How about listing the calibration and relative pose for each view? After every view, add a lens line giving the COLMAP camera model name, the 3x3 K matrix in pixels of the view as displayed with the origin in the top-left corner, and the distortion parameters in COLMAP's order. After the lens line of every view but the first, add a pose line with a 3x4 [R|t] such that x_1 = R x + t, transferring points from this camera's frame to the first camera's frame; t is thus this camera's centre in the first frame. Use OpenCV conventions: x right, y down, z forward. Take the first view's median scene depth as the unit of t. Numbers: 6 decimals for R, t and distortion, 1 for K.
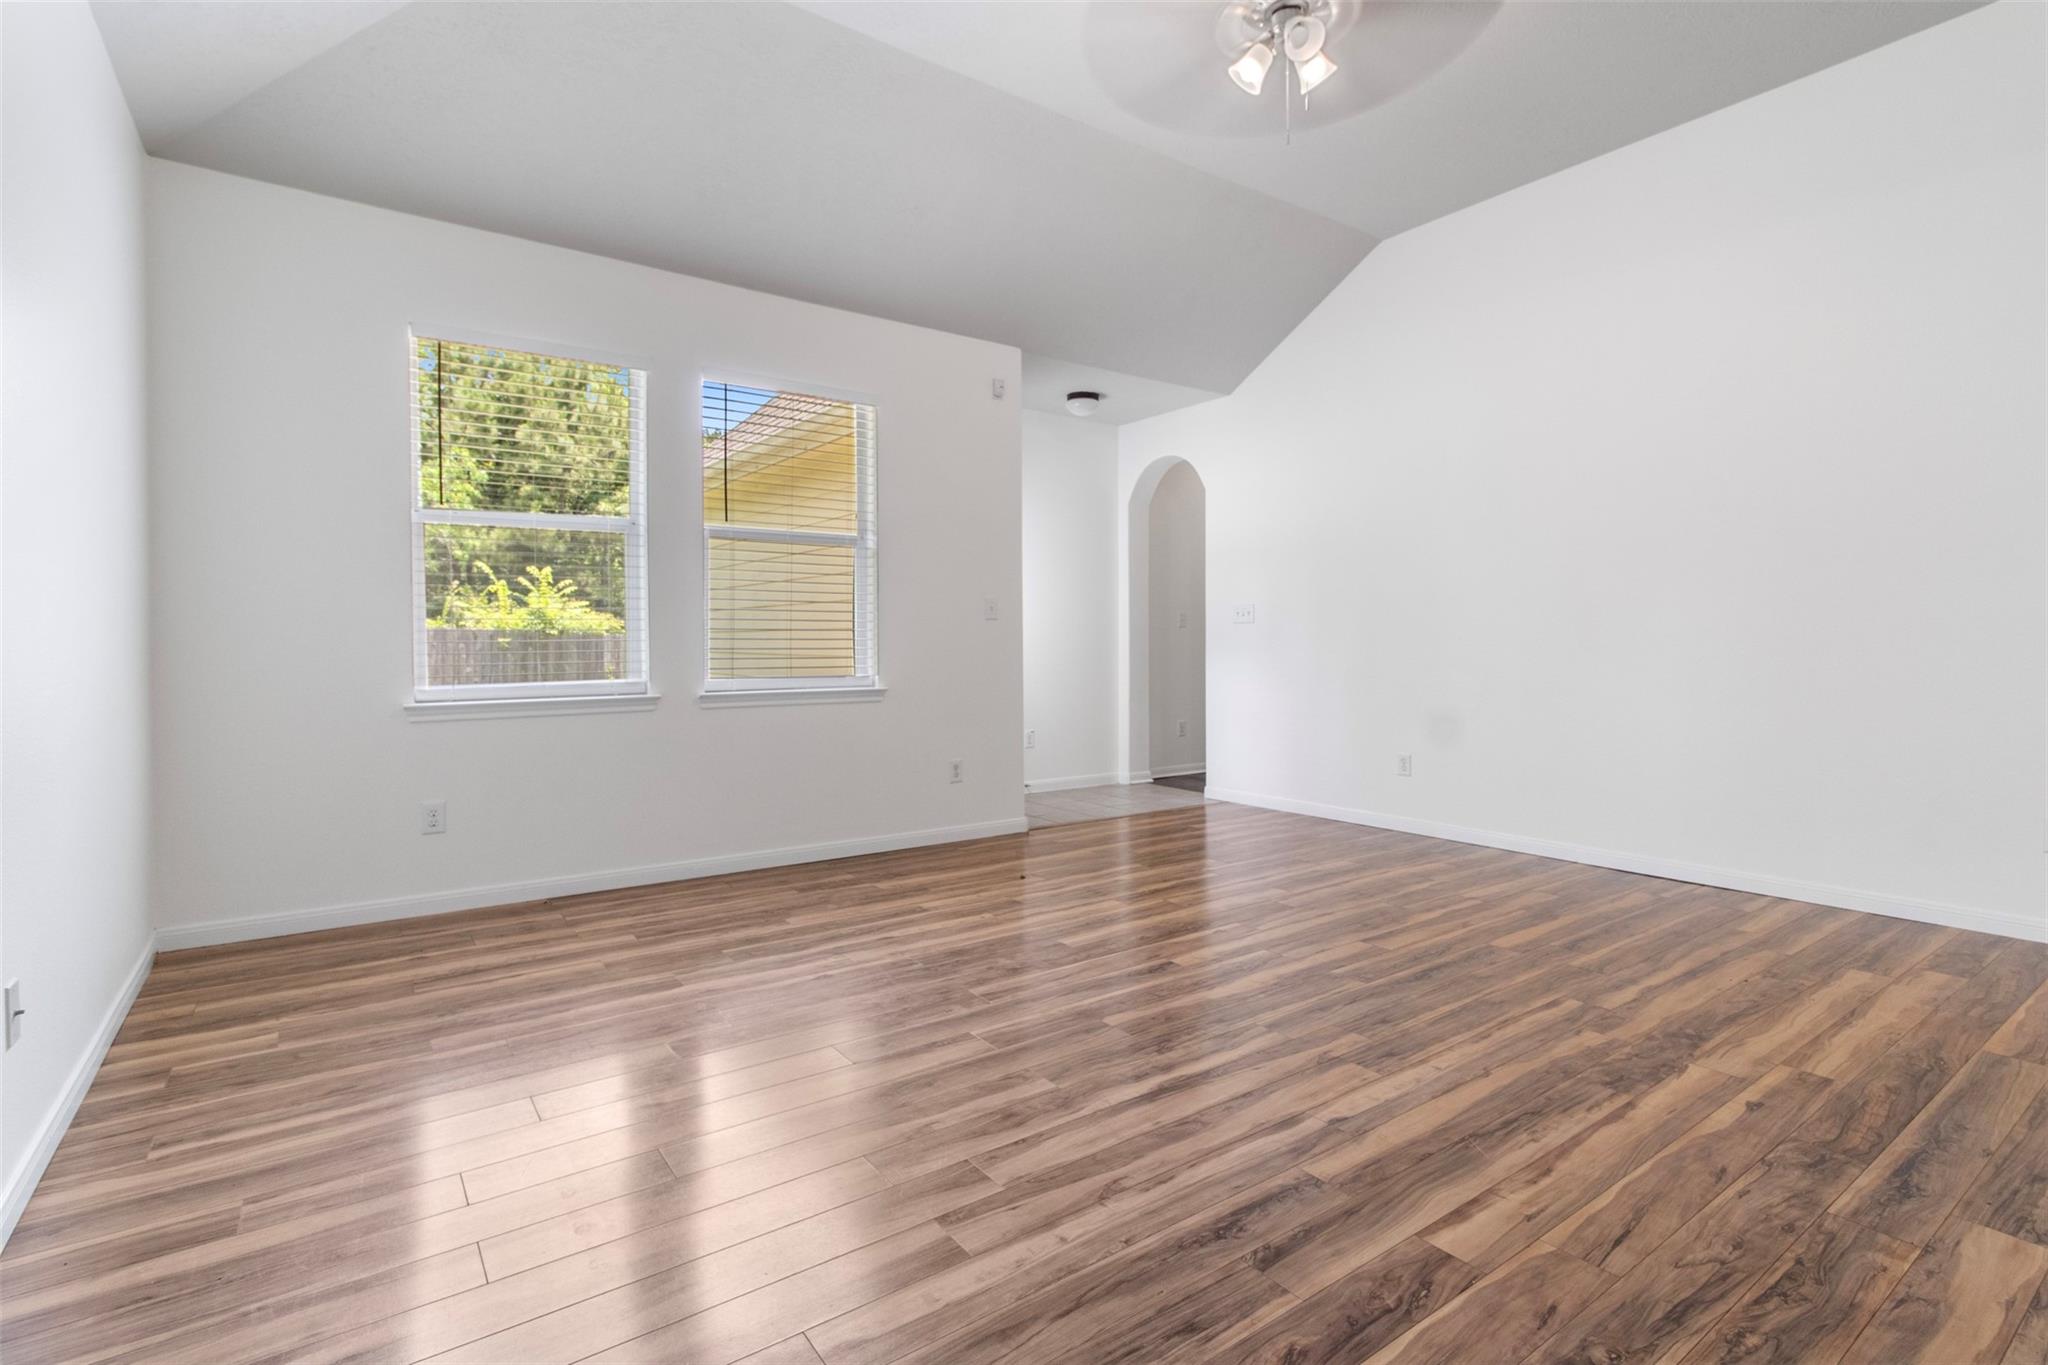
lens RADIAL K [[964.9, 0, 1018.9], [0, 964.9, 644.0], [0, 0, 1]] dist [0.000637, 0.000494]
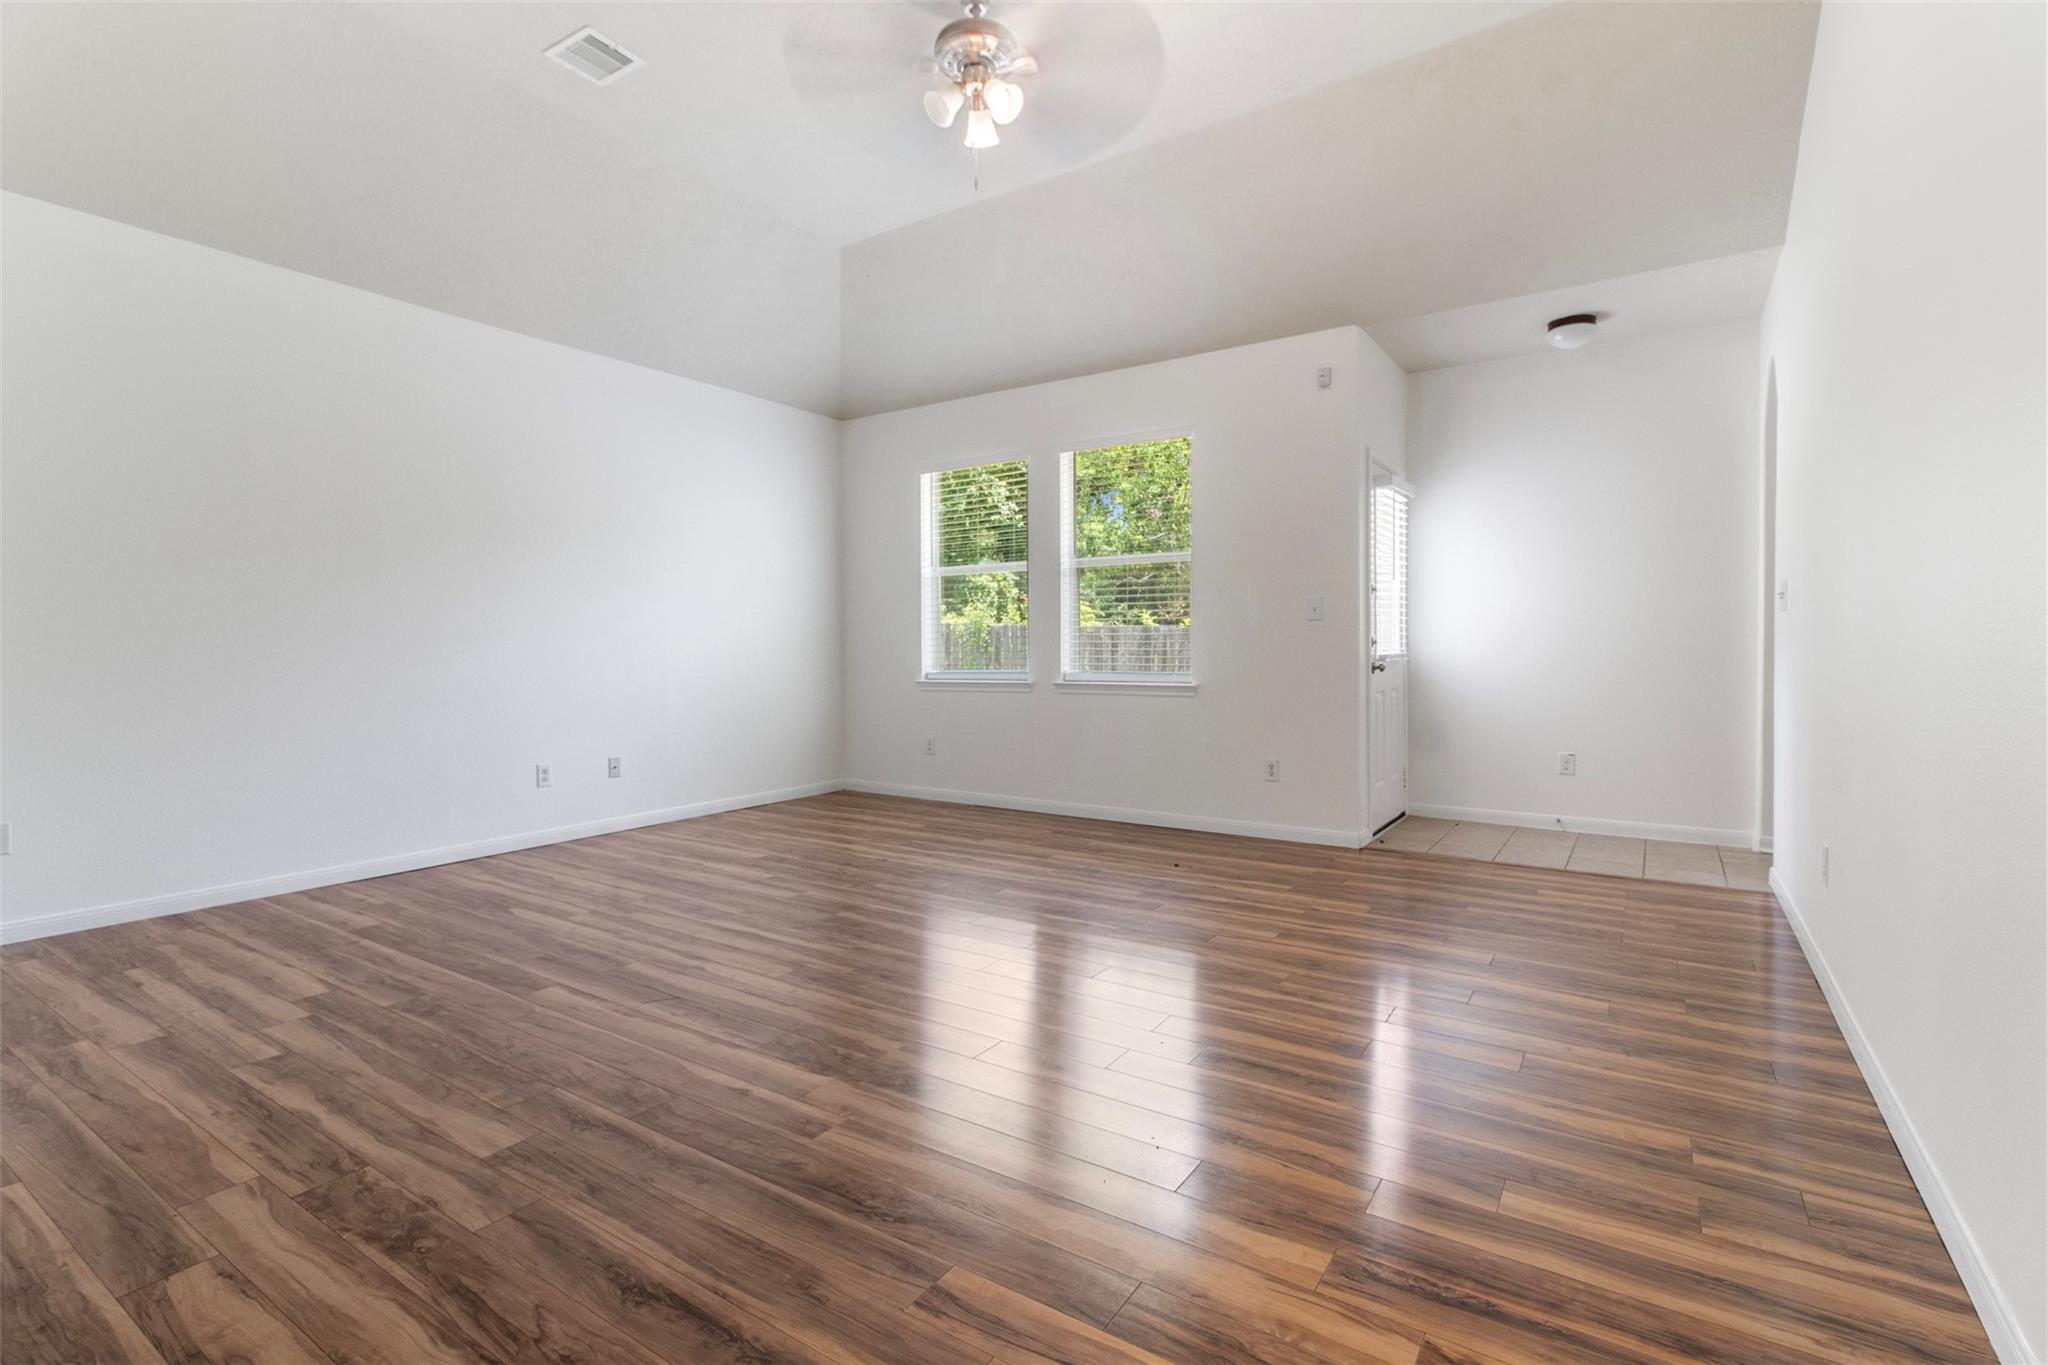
lens RADIAL K [[947.0, 0, 1012.4], [0, 947.0, 660.8], [0, 0, 1]] dist [-0.000195, -0.000200]
pose [[0.352465, 0.016368, -0.935682, 1.513592], [0.002881, 0.999823, 0.018575, -0.005639], [0.935820, -0.009243, 0.352356, 0.764418]]
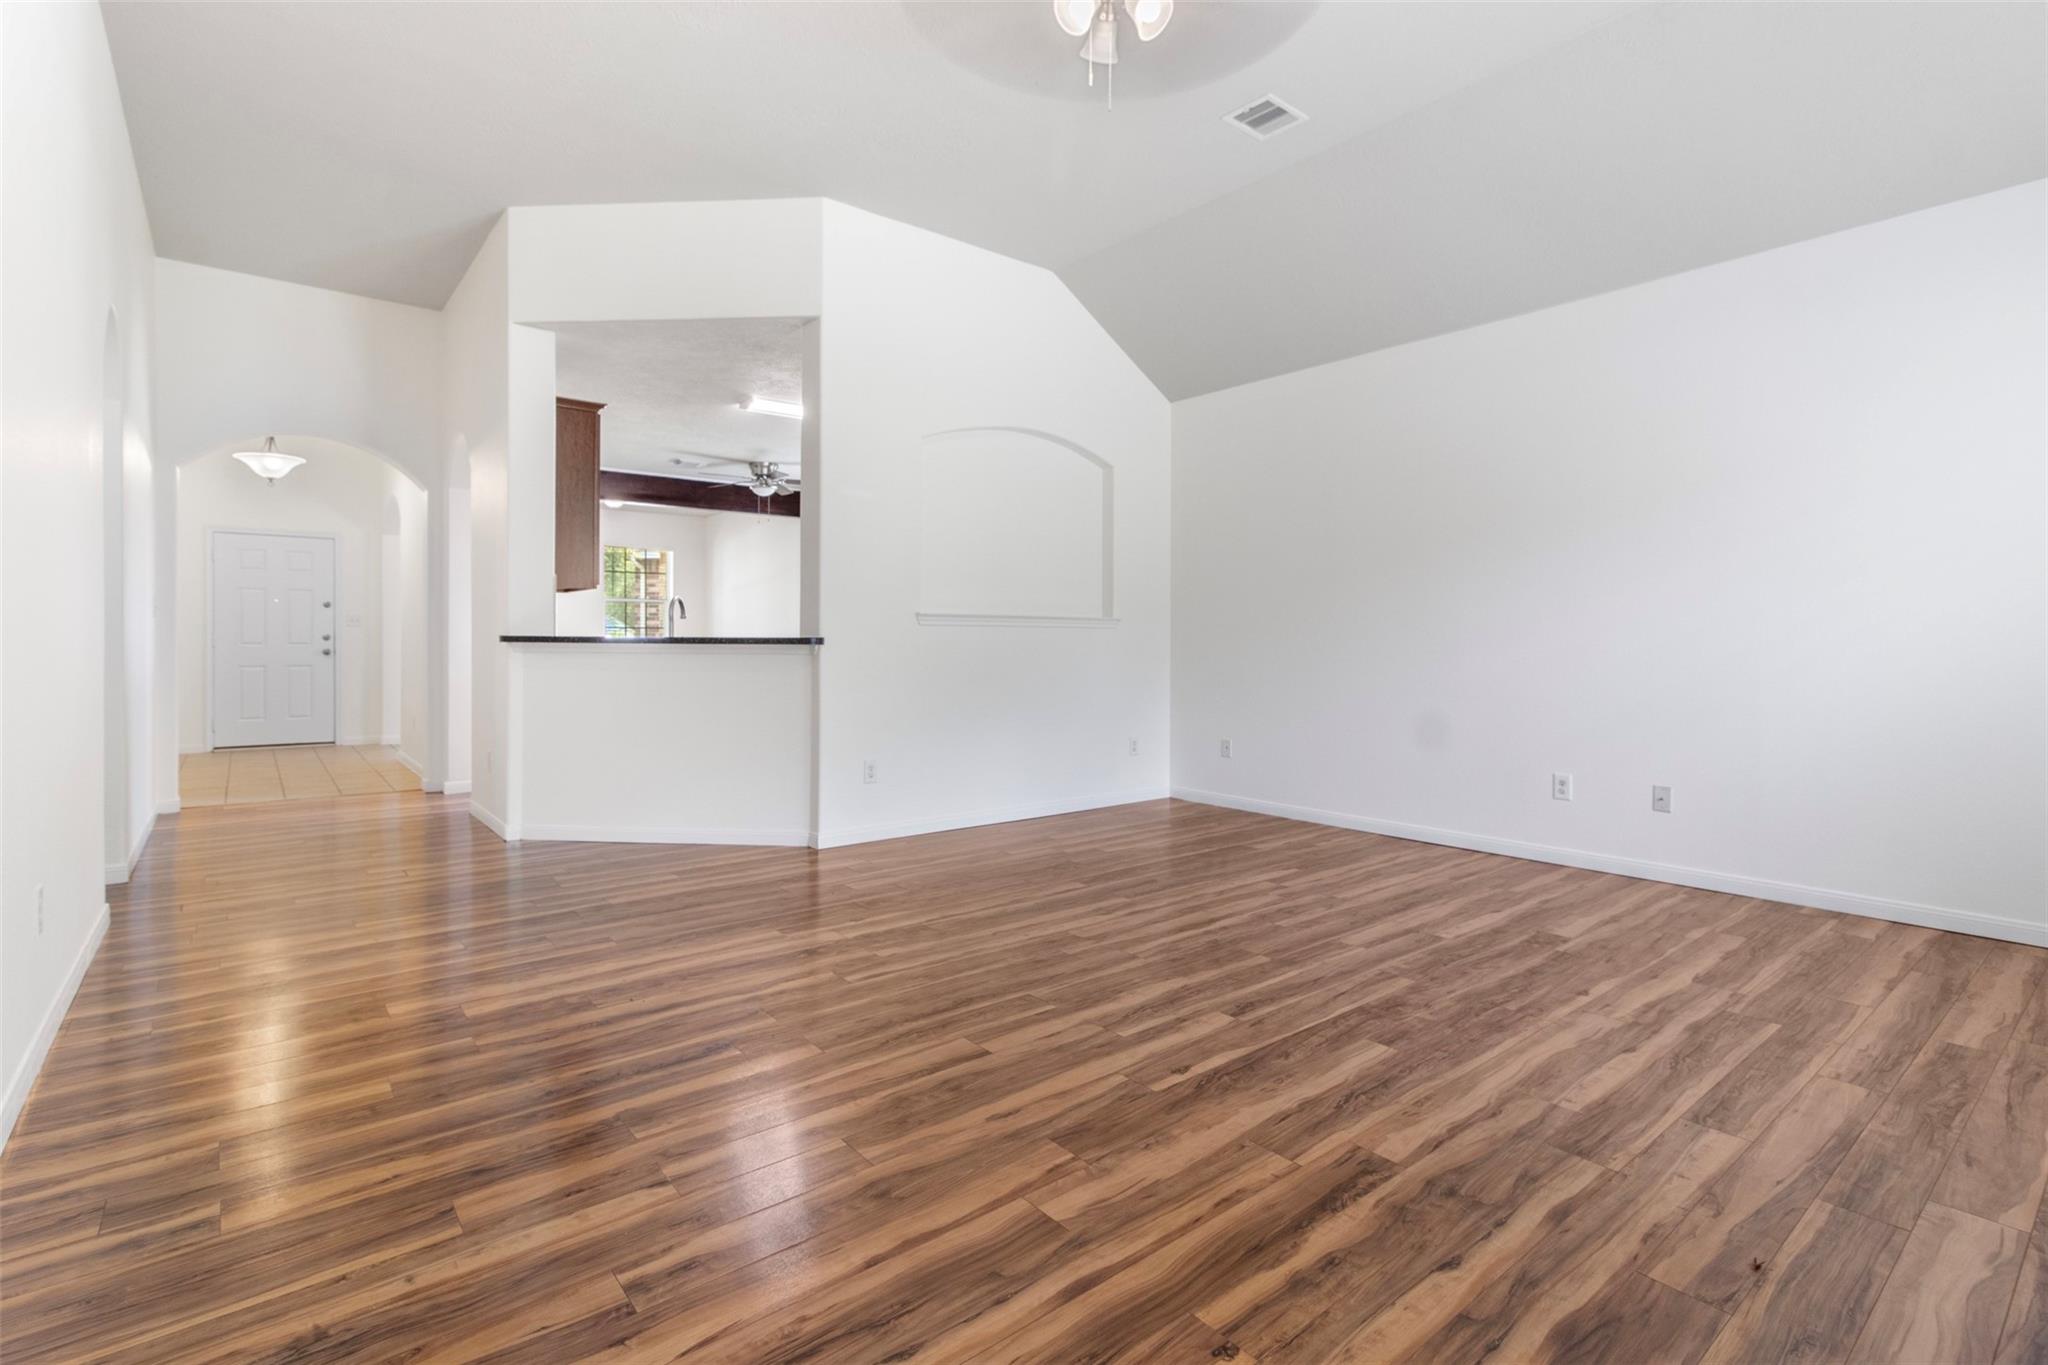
lens RADIAL K [[964.9, 0, 1018.9], [0, 964.9, 644.0], [0, 0, 1]] dist [0.000637, 0.000494]
pose [[-0.998030, -0.001242, -0.062723, 0.489720], [-0.001516, 0.999990, 0.004313, -0.008202], [0.062717, 0.004399, -0.998022, 2.241199]]
